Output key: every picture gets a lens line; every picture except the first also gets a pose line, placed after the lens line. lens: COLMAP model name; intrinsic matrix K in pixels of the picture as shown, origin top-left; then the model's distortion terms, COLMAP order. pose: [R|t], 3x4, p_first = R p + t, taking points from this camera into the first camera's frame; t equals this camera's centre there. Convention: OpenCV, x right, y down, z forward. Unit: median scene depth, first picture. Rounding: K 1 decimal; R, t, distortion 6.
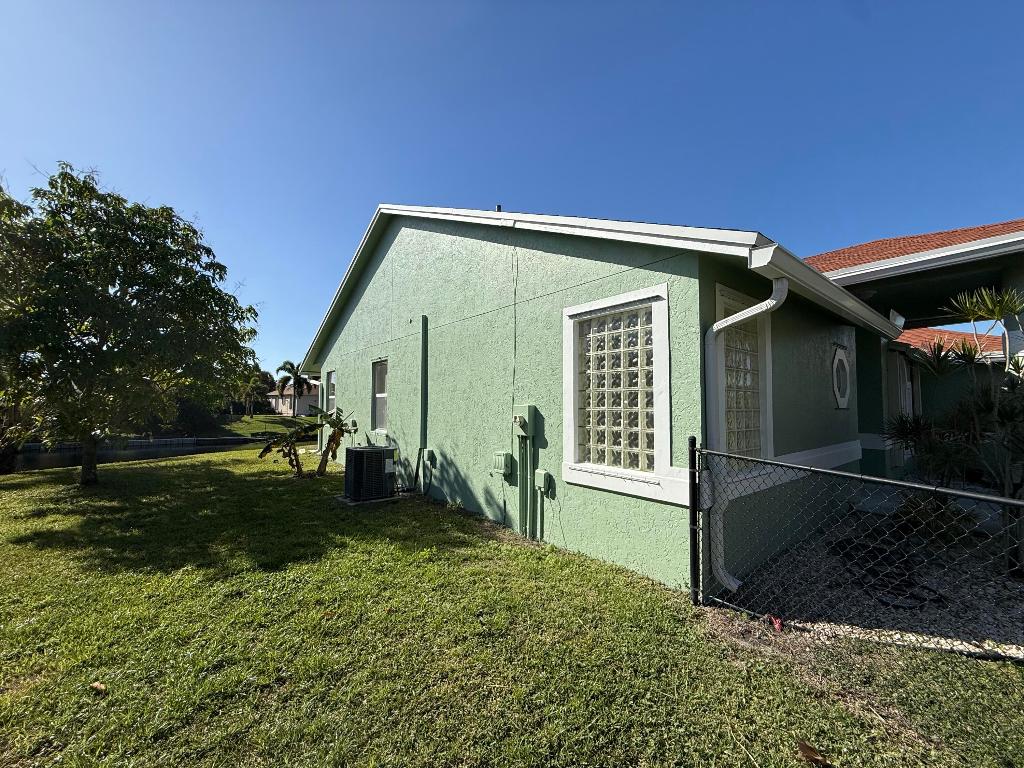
lens RADIAL K [[410.0, 0, 513.3], [0, 410.0, 386.8], [0, 0, 1]] dist [0.001191, 0.000148]
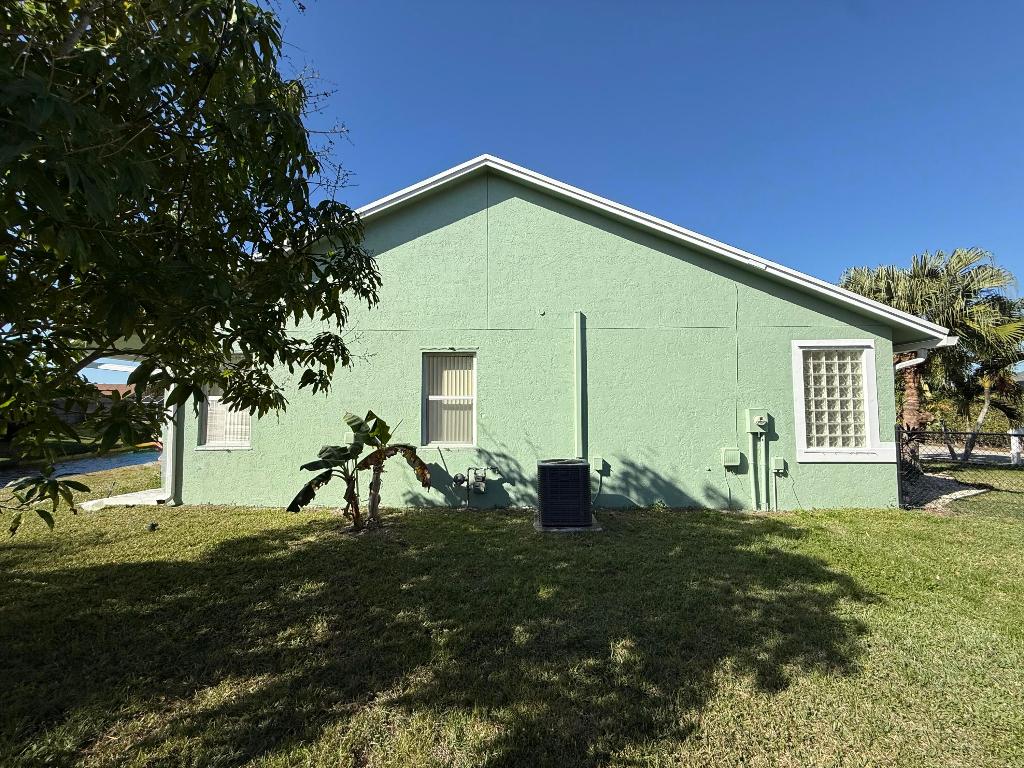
lens RADIAL K [[410.0, 0, 512.6], [0, 410.0, 381.4], [0, 0, 1]] dist [0.001191, 0.000148]
pose [[0.618902, 0.079446, 0.781440, -1.648422], [-0.021082, 0.996193, -0.084582, 0.098228], [-0.785185, 0.035873, 0.618221, 0.924265]]
